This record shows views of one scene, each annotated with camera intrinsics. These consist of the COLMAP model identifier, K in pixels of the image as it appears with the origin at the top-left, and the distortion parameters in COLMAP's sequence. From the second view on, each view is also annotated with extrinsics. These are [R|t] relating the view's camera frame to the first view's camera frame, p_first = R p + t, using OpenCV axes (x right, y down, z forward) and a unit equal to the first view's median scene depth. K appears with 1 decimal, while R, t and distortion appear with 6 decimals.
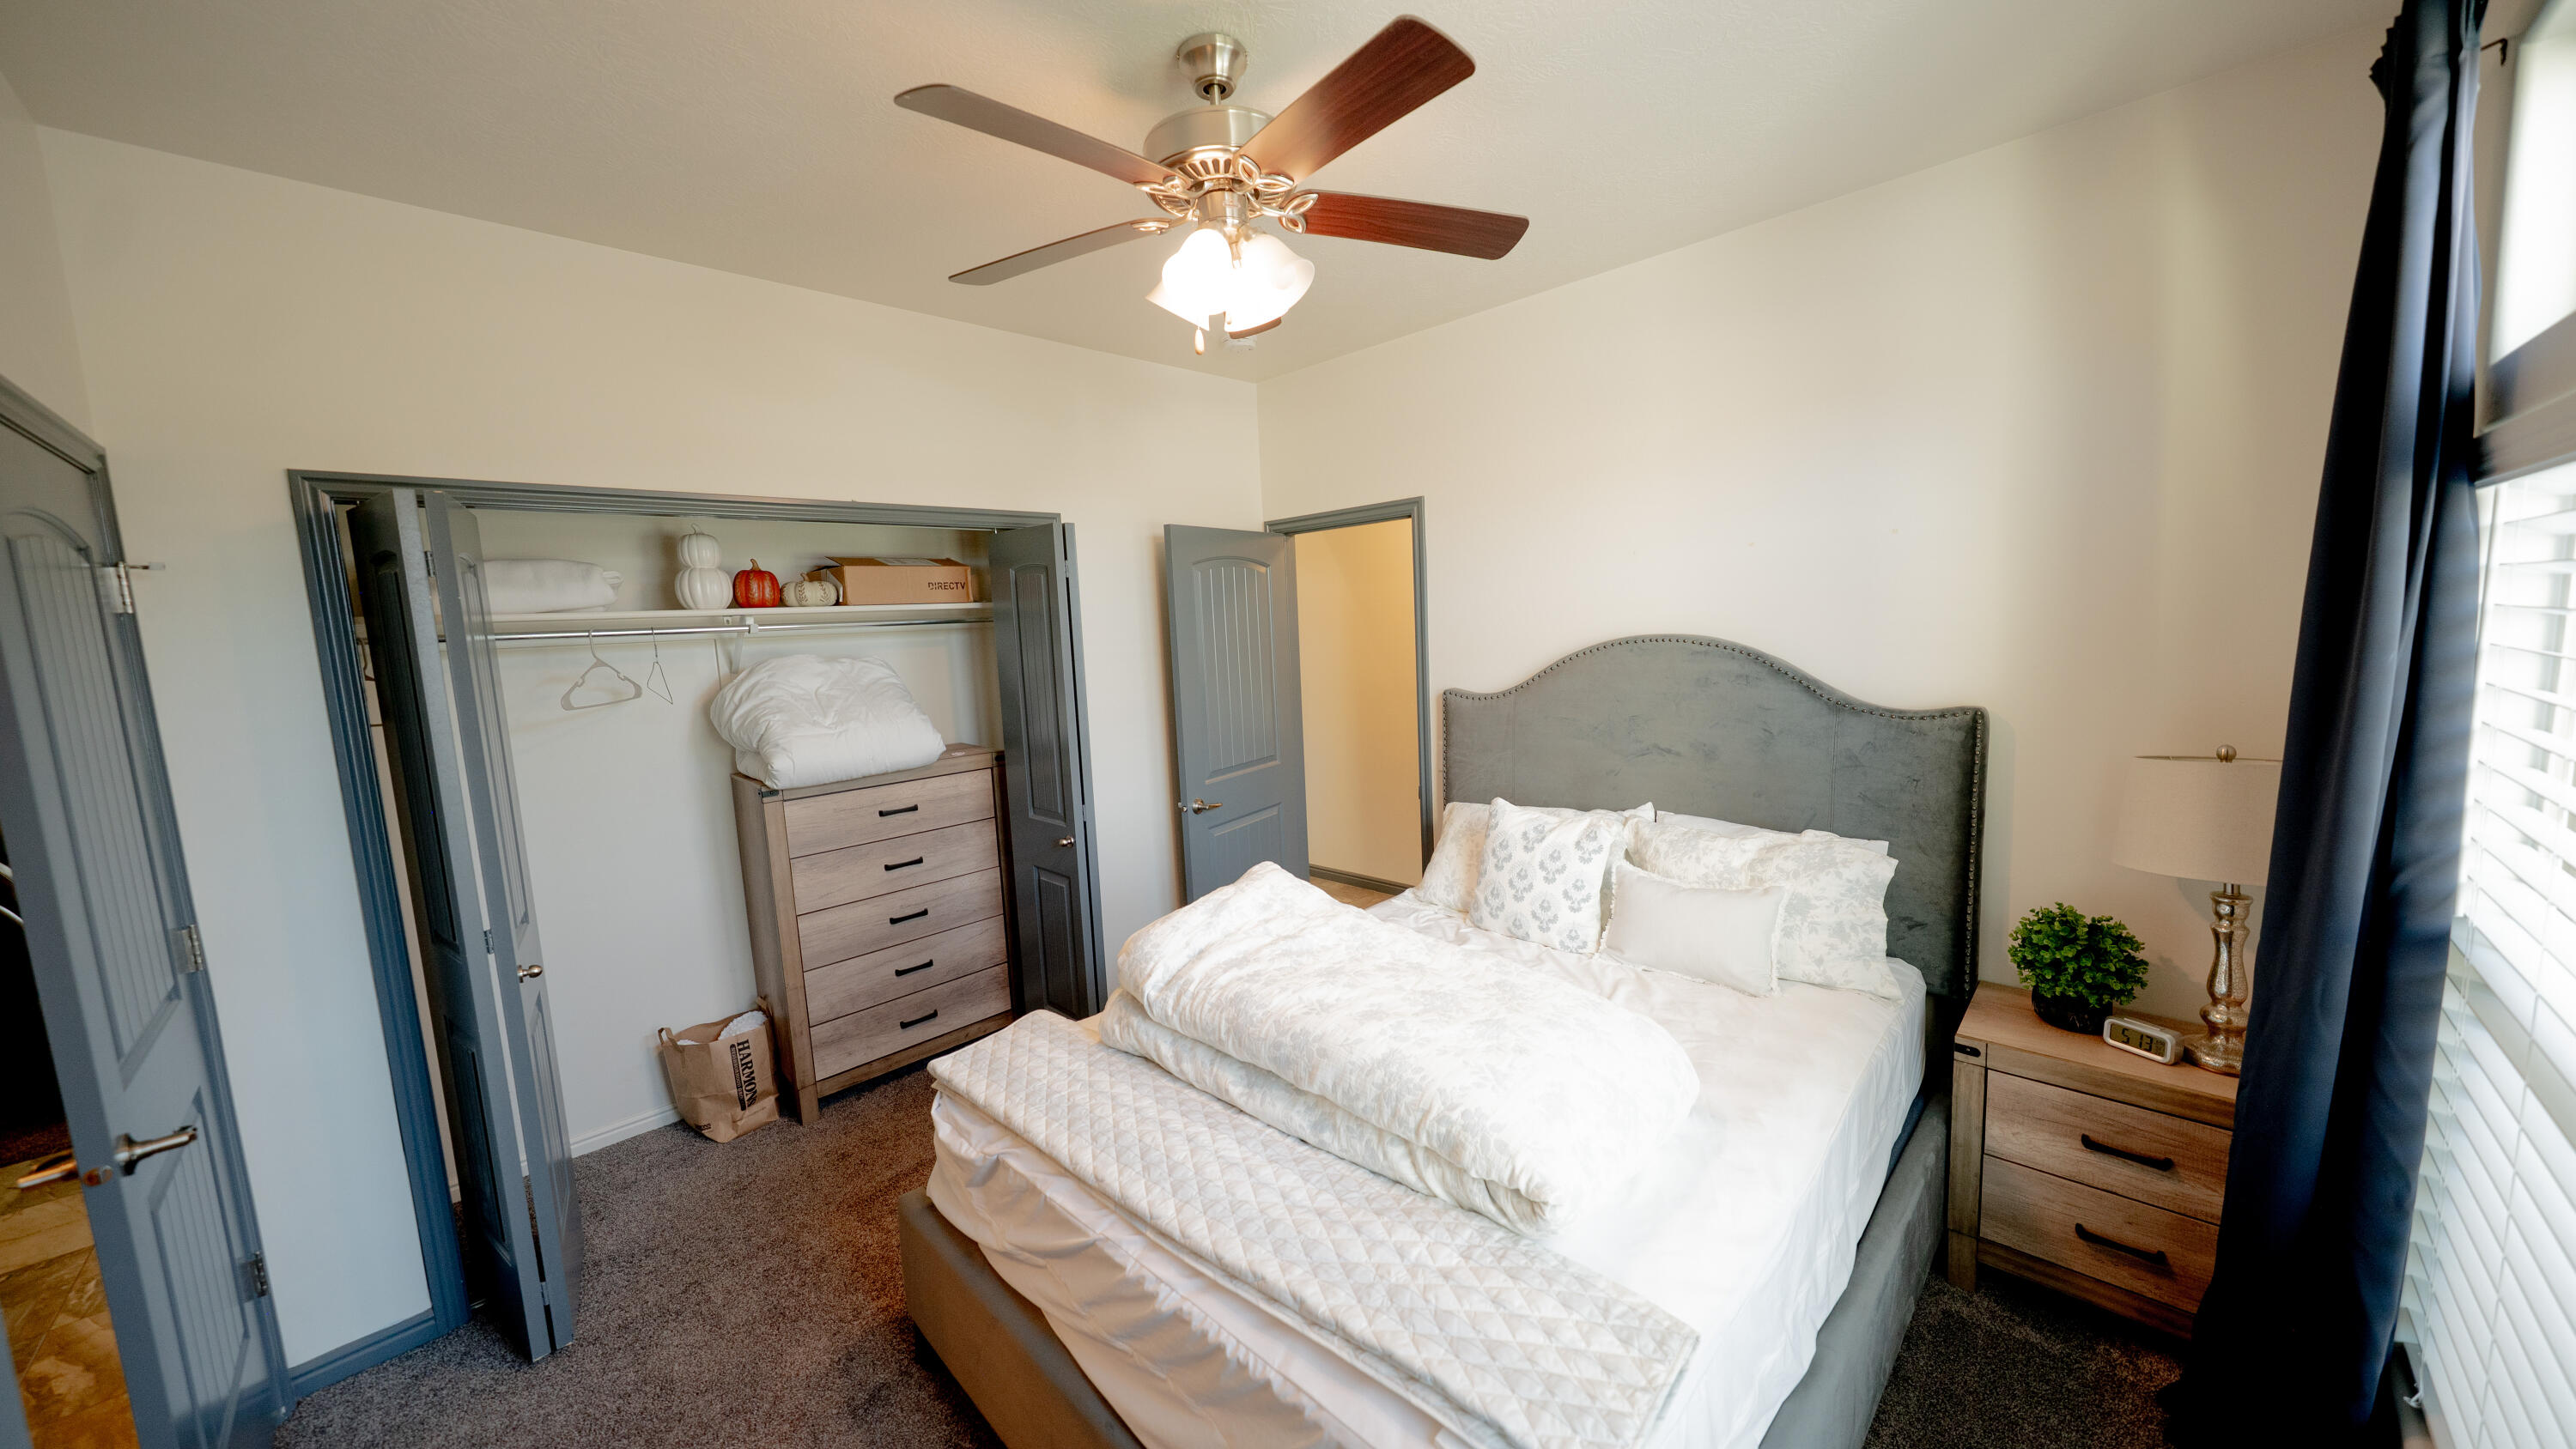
lens RADIAL K [[874.8, 0, 1288.0], [0, 874.8, 724.5], [0, 0, 1]] dist [0.000758, 0.000028]
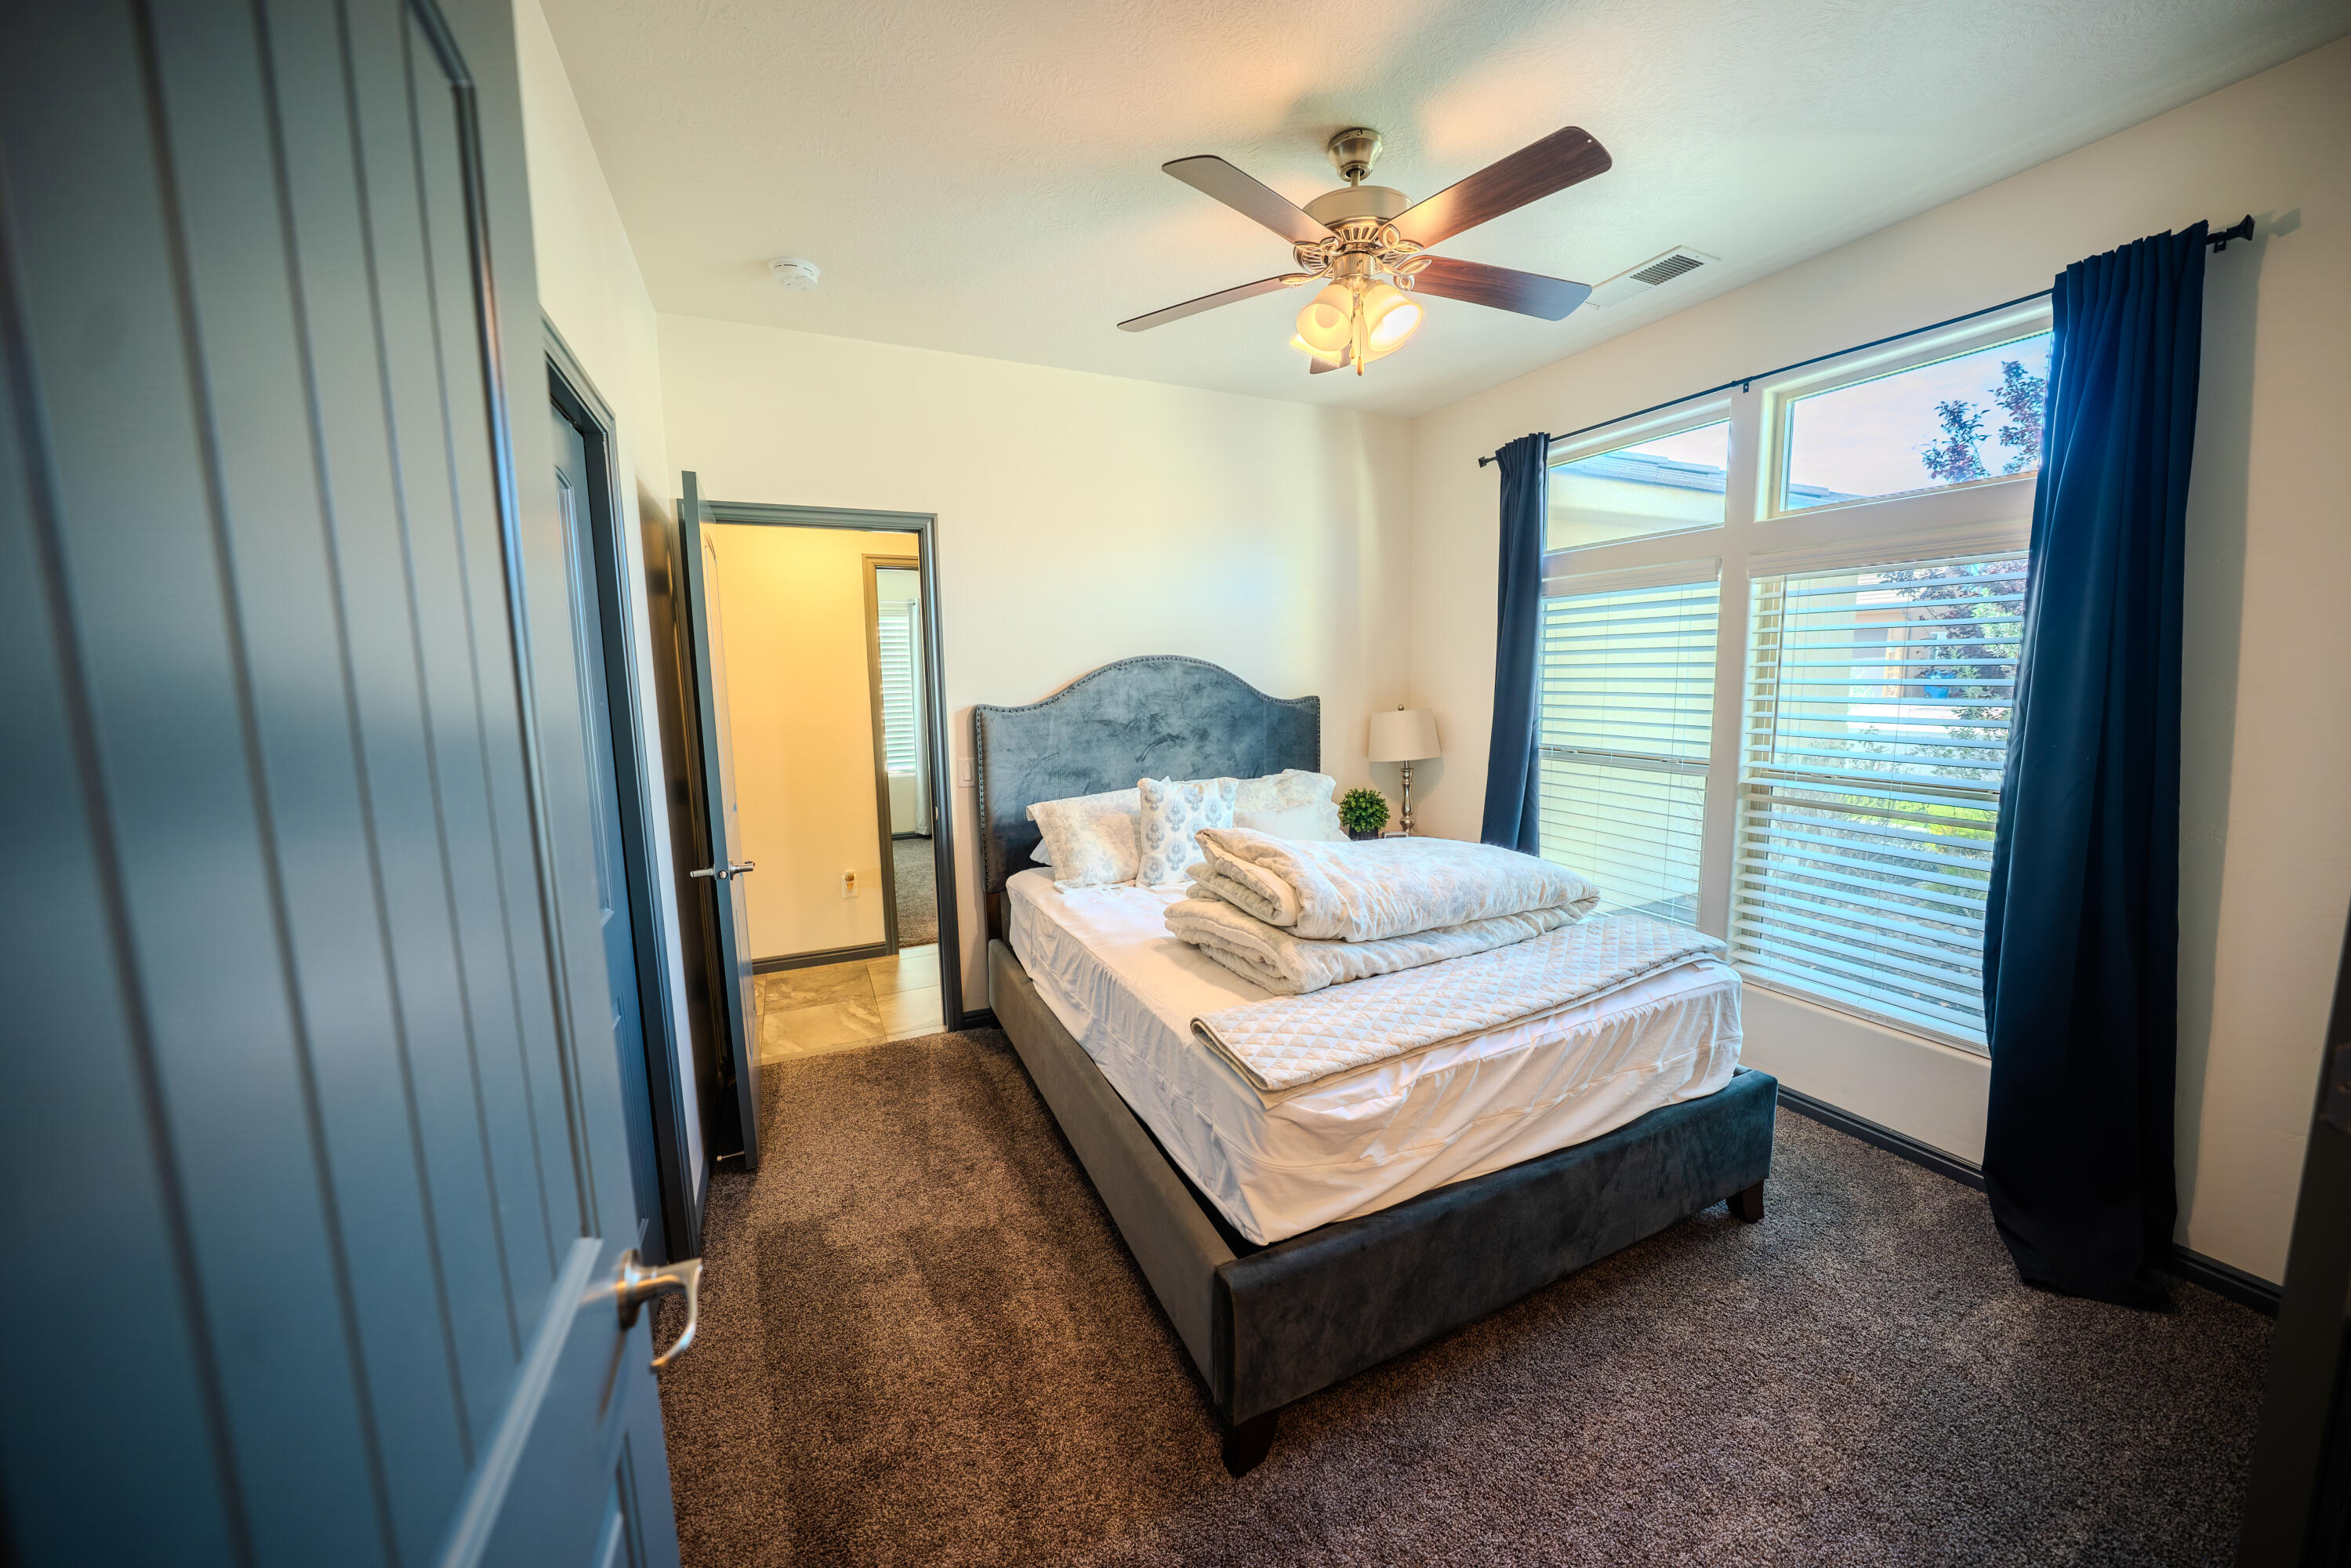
lens RADIAL K [[827.1, 0, 1175.5], [0, 827.1, 784.0], [0, 0, 1]] dist [-0.000165, -0.000049]
pose [[0.342566, -0.091067, 0.935070, -1.260658], [0.113594, 0.992004, 0.054996, 0.046561], [-0.932601, 0.087378, 0.350171, 0.834836]]
